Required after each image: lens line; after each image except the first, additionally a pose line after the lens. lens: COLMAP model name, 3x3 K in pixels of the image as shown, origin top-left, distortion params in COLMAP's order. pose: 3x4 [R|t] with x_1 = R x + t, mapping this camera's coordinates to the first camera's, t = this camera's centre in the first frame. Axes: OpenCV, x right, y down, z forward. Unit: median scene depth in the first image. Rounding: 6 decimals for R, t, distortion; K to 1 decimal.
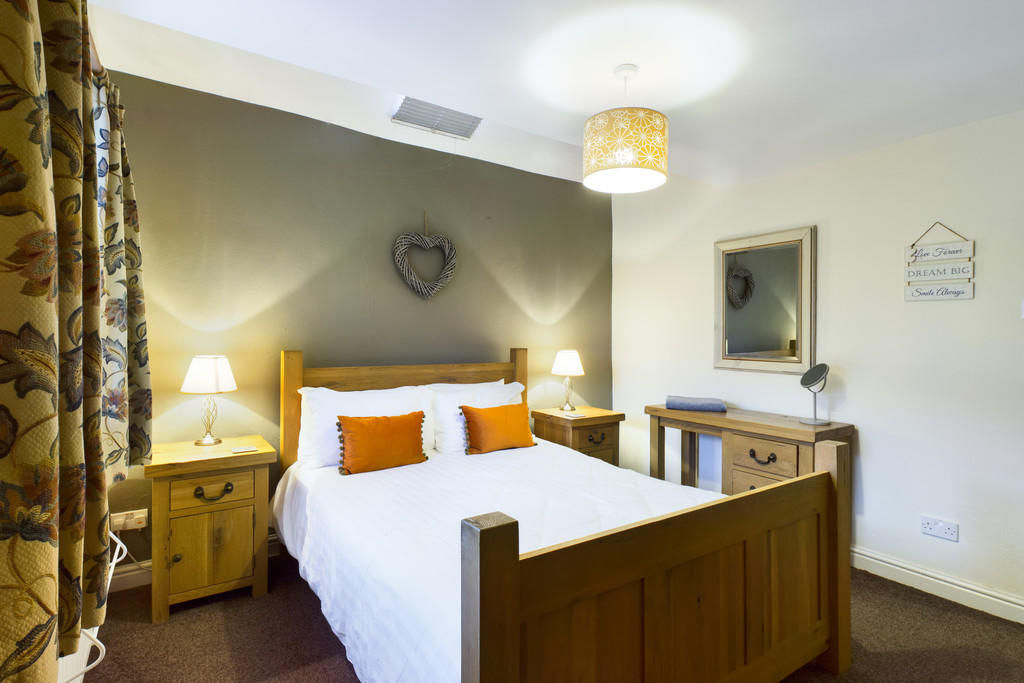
lens RADIAL K [[522.6, 0, 518.1], [0, 522.6, 339.0], [0, 0, 1]] dist [-0.000575, -0.000271]
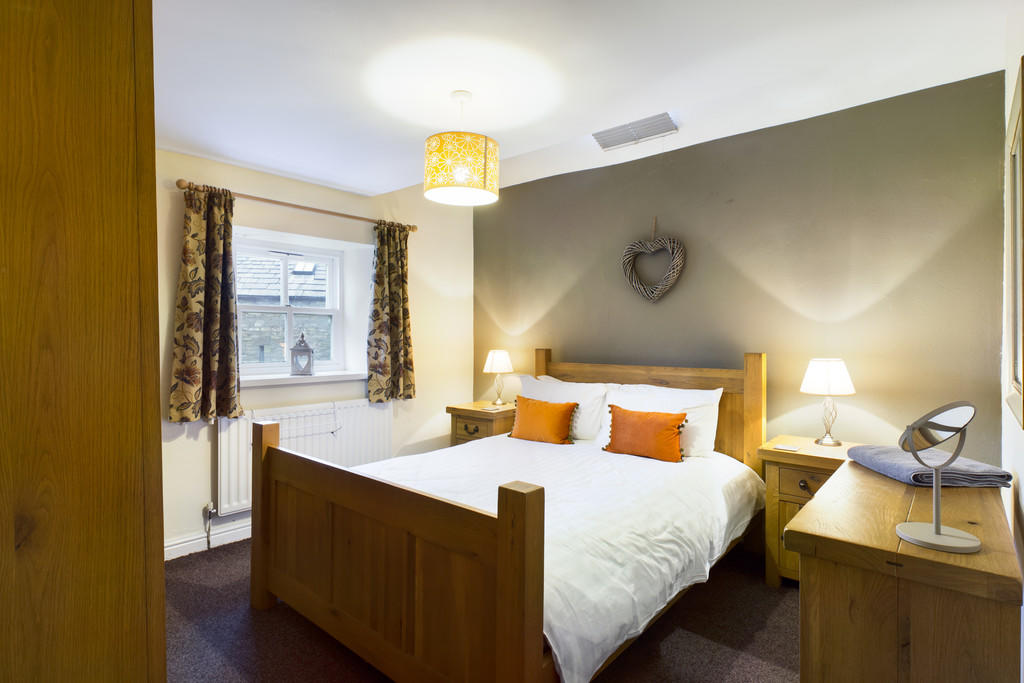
lens RADIAL K [[522.6, 0, 518.1], [0, 522.6, 339.0], [0, 0, 1]] dist [-0.000575, -0.000271]
pose [[0.252256, 0.000362, -0.967660, 0.799737], [-0.005509, 0.999984, -0.001062, -0.000979], [0.967645, 0.005599, 0.252254, 0.515906]]
